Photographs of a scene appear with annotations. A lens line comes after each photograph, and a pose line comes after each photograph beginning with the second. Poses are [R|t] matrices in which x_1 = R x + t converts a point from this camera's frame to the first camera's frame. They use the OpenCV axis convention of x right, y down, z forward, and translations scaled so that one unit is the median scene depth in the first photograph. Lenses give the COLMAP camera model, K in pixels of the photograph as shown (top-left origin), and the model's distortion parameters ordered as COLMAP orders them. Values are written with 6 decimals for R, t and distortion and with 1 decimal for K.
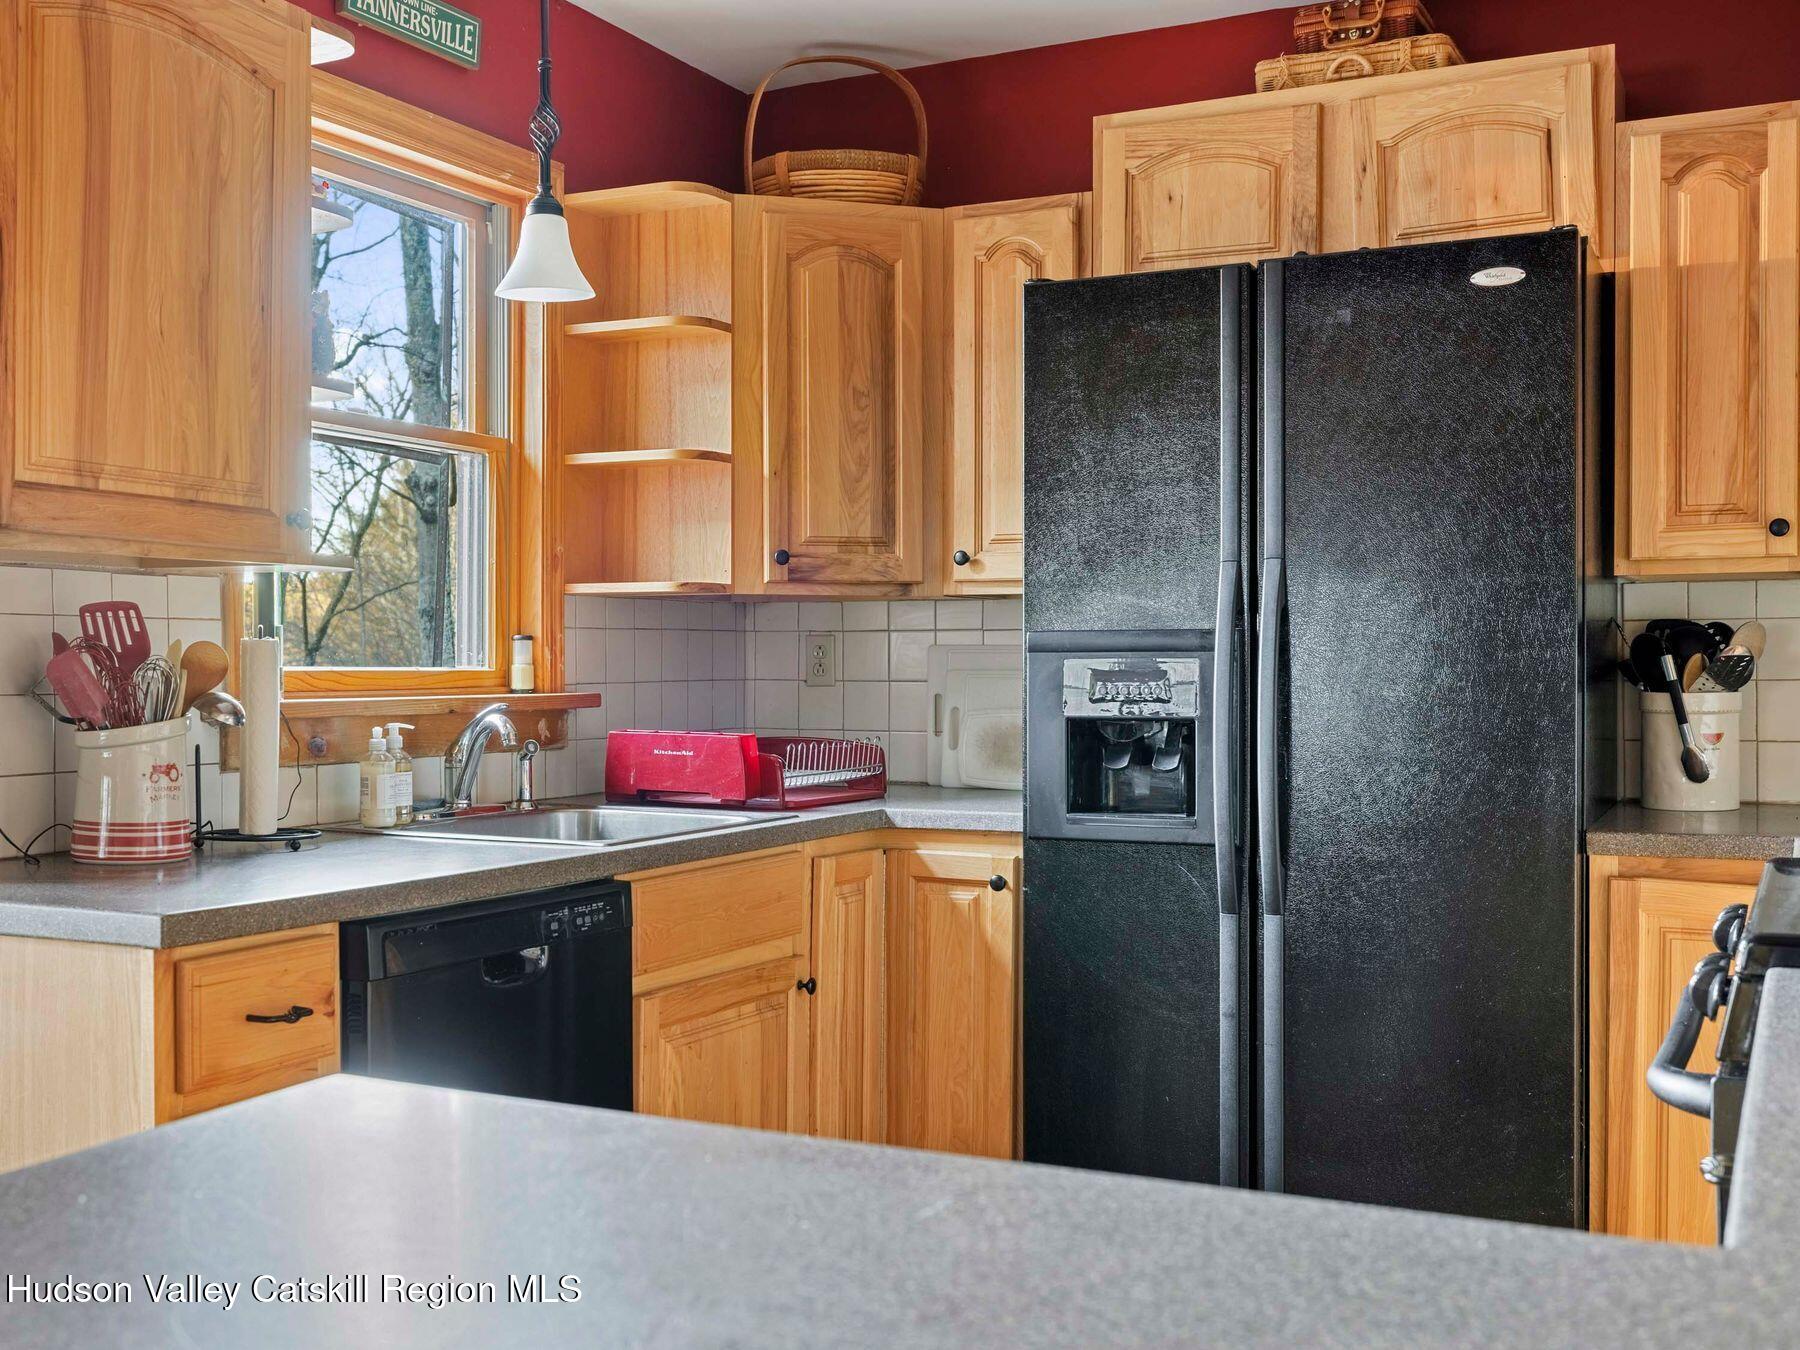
lens RADIAL K [[2006.1, 0, 770.1], [0, 2006.1, 683.6], [0, 0, 1]] dist [0.004689, 0.000000]
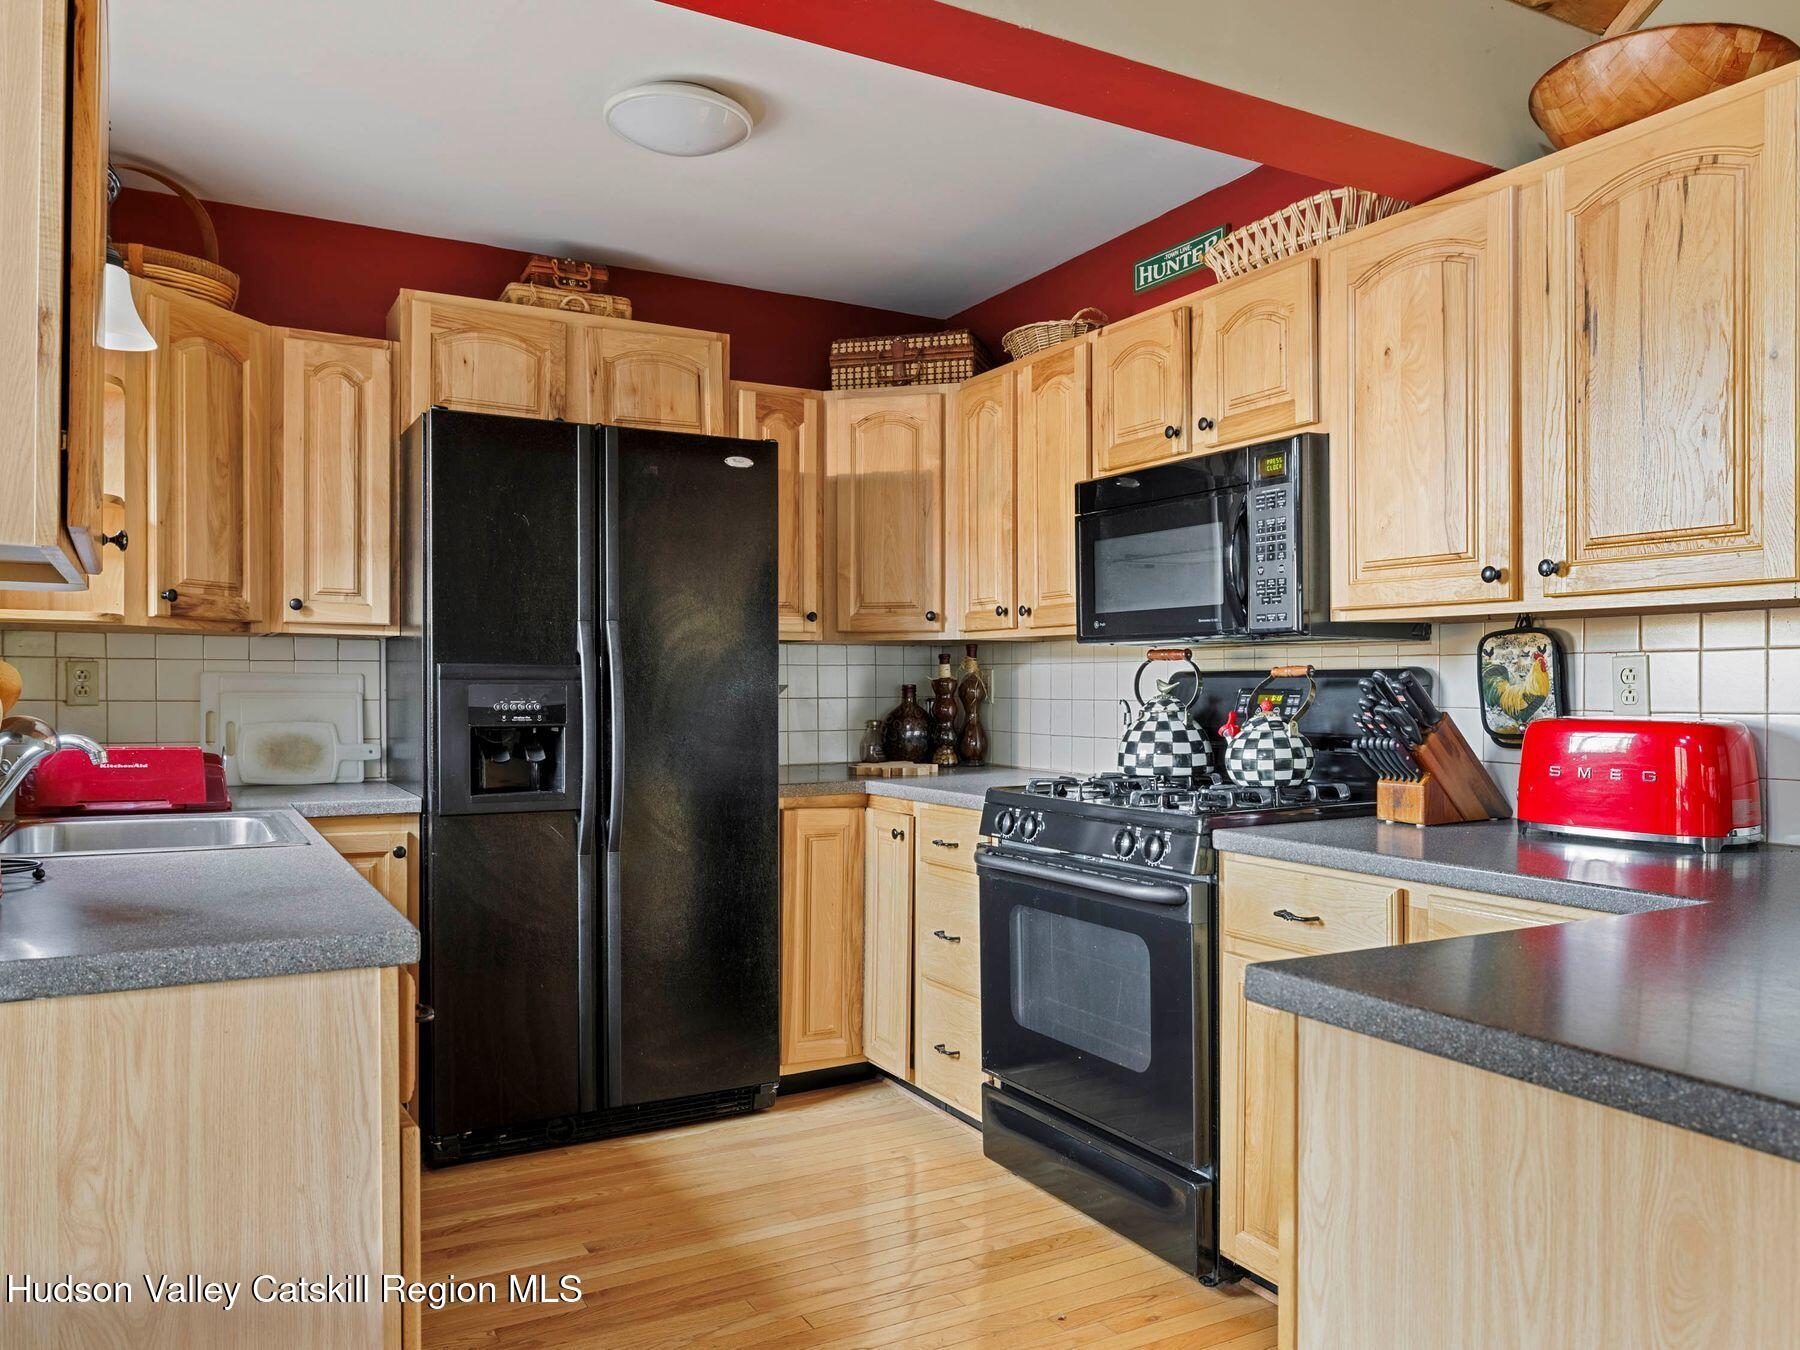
lens RADIAL K [[1298.6, 0, 905.9], [0, 1298.6, 694.0], [0, 0, 1]] dist [-0.003834, 0.011509]
pose [[0.542811, 0.000333, 0.839855, -0.421669], [0.003267, 0.999992, -0.002508, -0.002307], [-0.839848, 0.004106, 0.542806, 0.246111]]
